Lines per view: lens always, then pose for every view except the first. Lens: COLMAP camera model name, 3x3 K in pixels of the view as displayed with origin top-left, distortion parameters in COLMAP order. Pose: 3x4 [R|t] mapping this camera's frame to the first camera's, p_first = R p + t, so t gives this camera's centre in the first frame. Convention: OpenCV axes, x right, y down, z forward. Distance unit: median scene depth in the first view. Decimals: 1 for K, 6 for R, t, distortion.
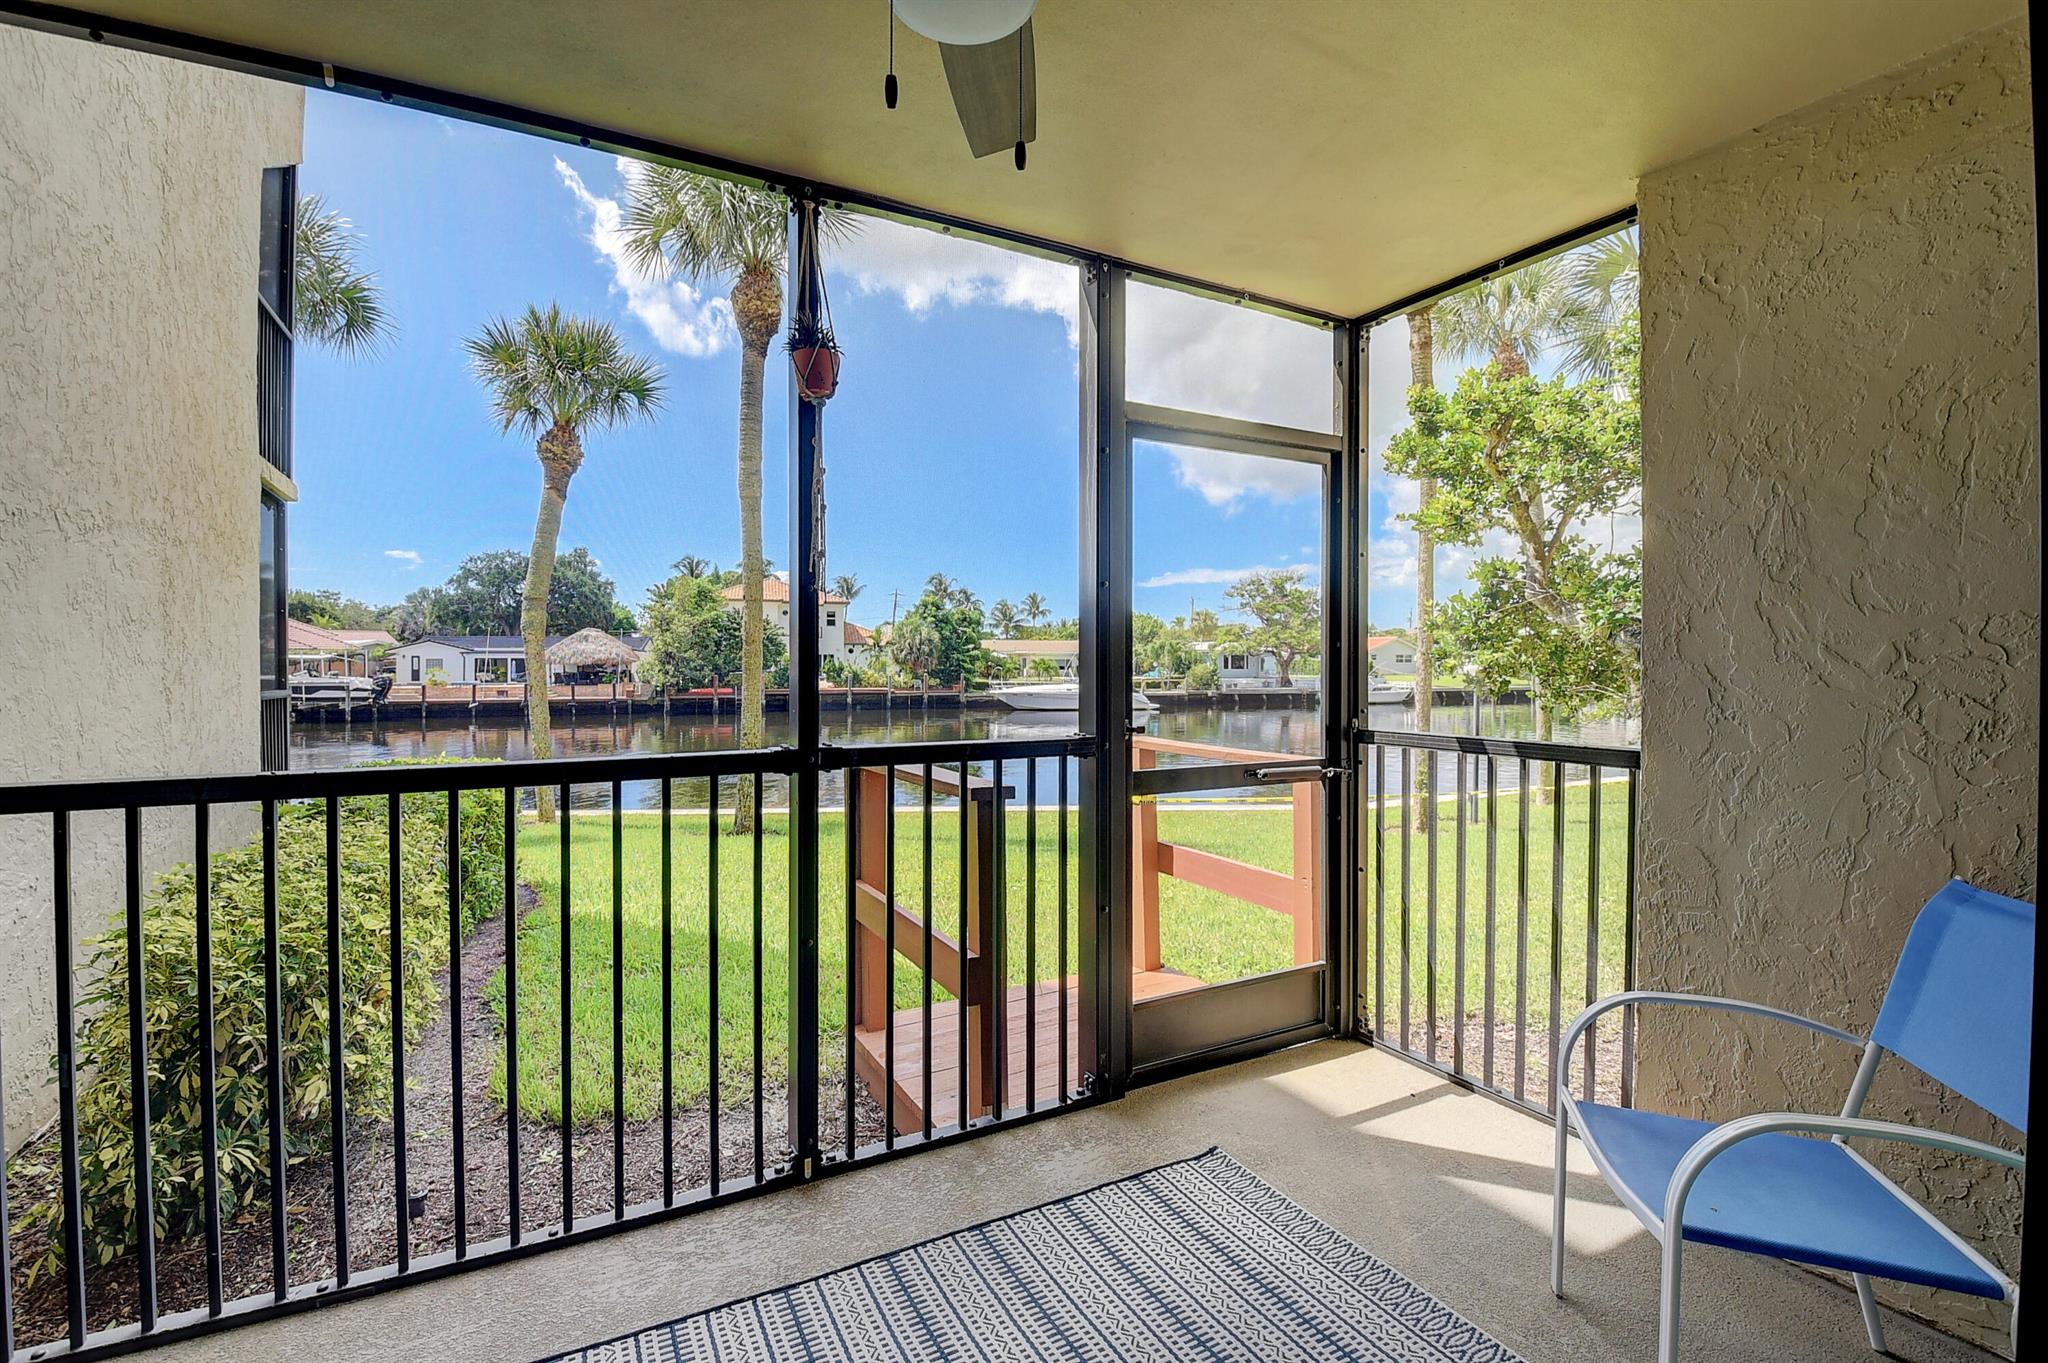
lens RADIAL K [[908.8, 0, 1018.0], [0, 908.8, 662.4], [0, 0, 1]] dist [0.019236, -0.030778]
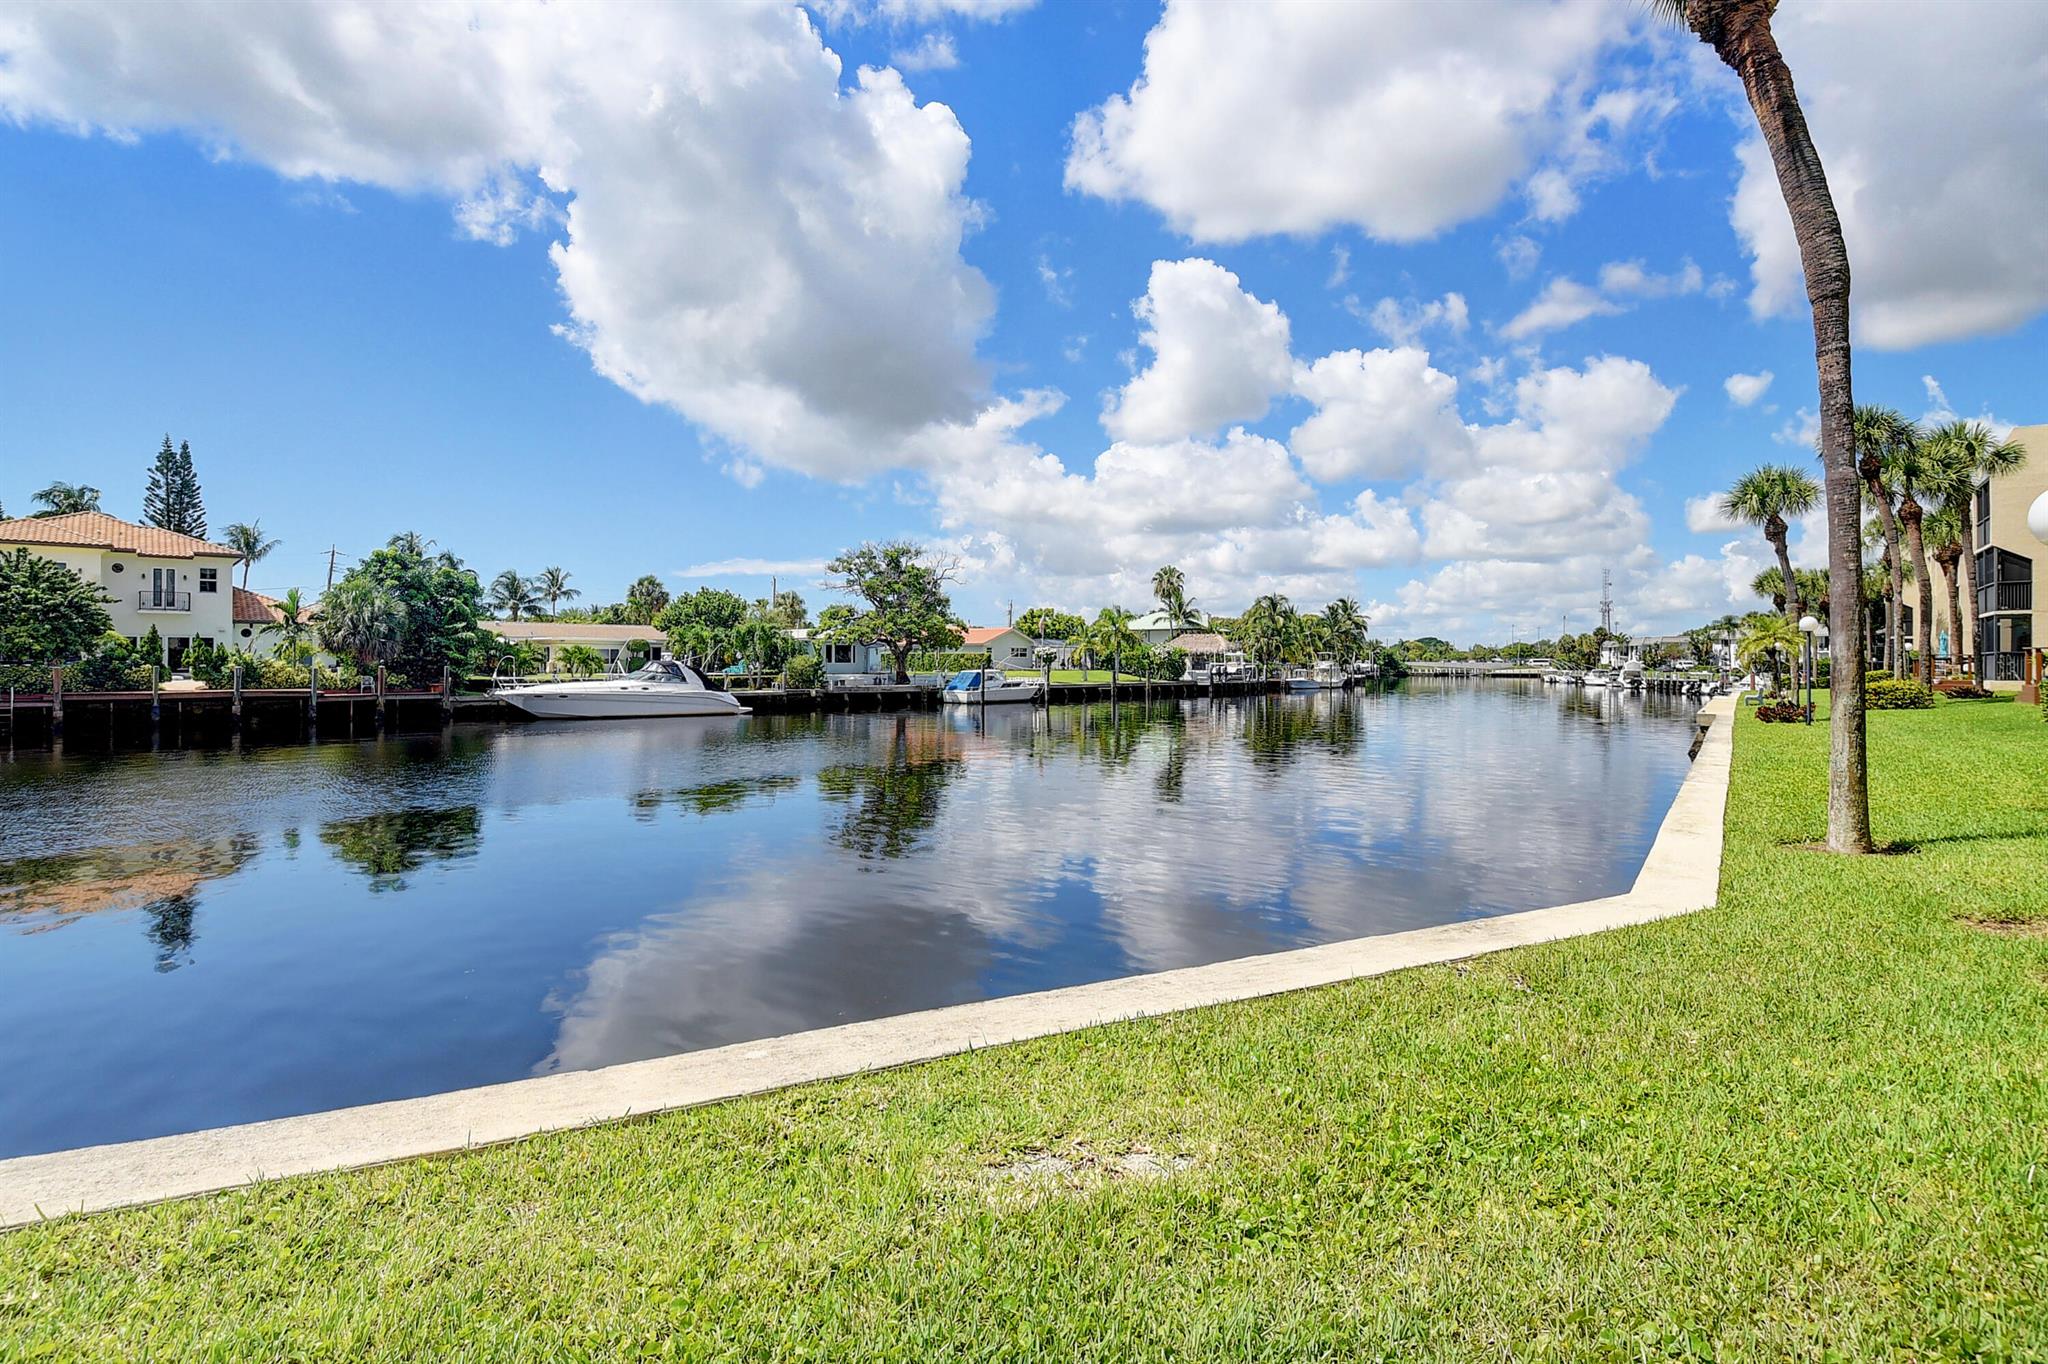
lens RADIAL K [[1020.5, 0, 1023.8], [0, 1020.5, 658.6], [0, 0, 1]] dist [0.031082, -0.050544]
pose [[0.898649, 0.002010, 0.438664, -0.011125], [0.001245, 0.999974, -0.007133, 0.012289], [-0.438667, 0.006957, 0.898623, 0.144722]]
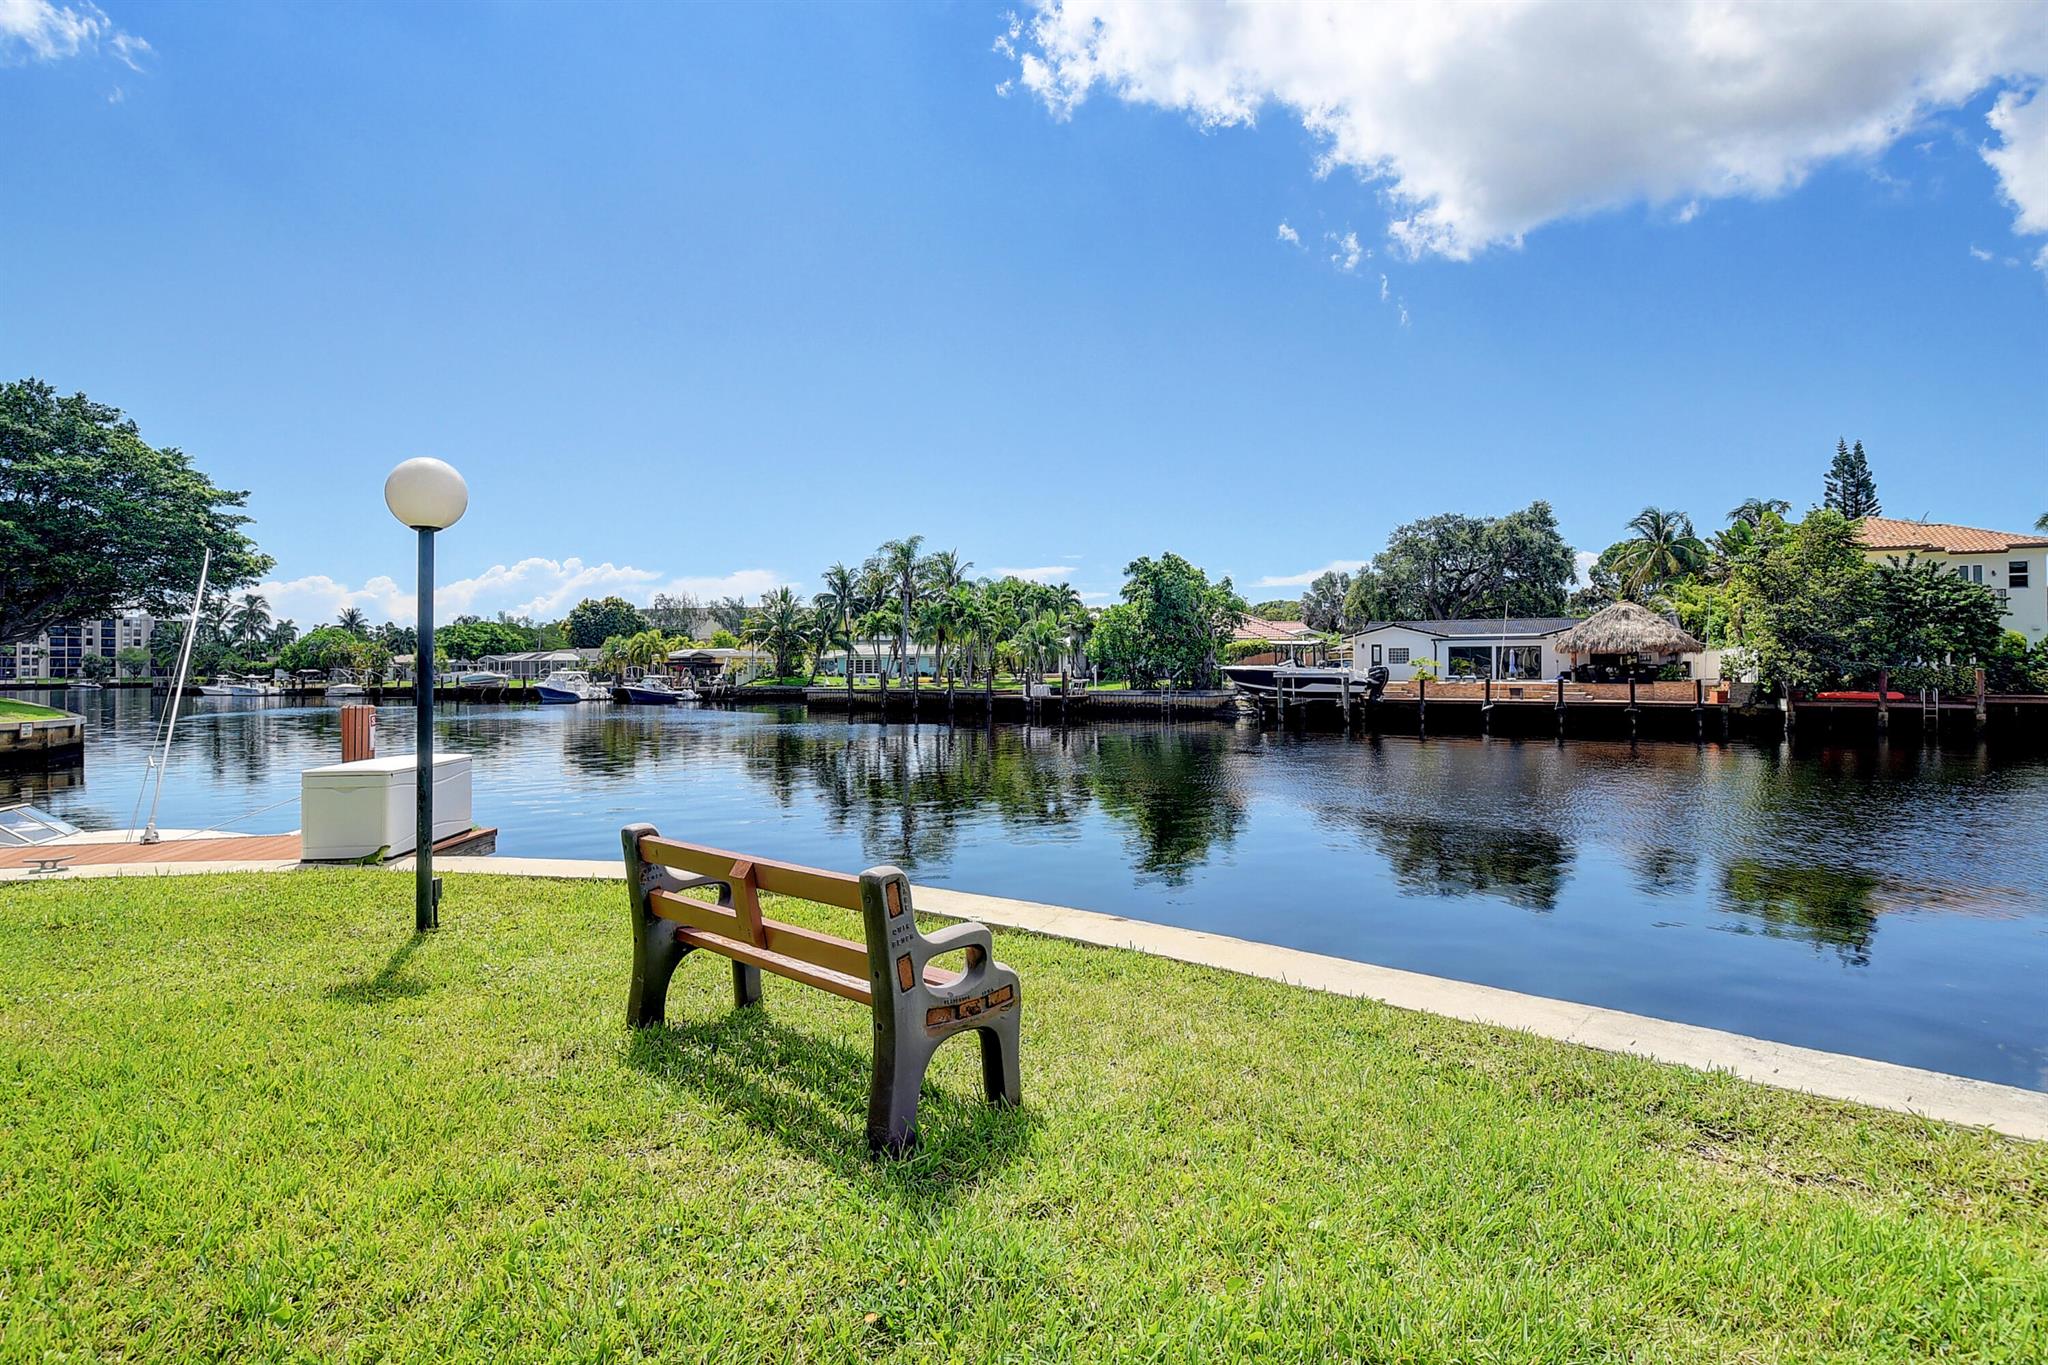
lens RADIAL K [[1006.2, 0, 987.5], [0, 1006.2, 670.4], [0, 0, 1]] dist [-0.000873, -0.023392]
pose [[0.699691, 0.001651, -0.714444, -0.244534], [-0.001340, 0.999999, 0.000999, 0.013837], [0.714444, 0.000258, 0.699692, 0.121222]]
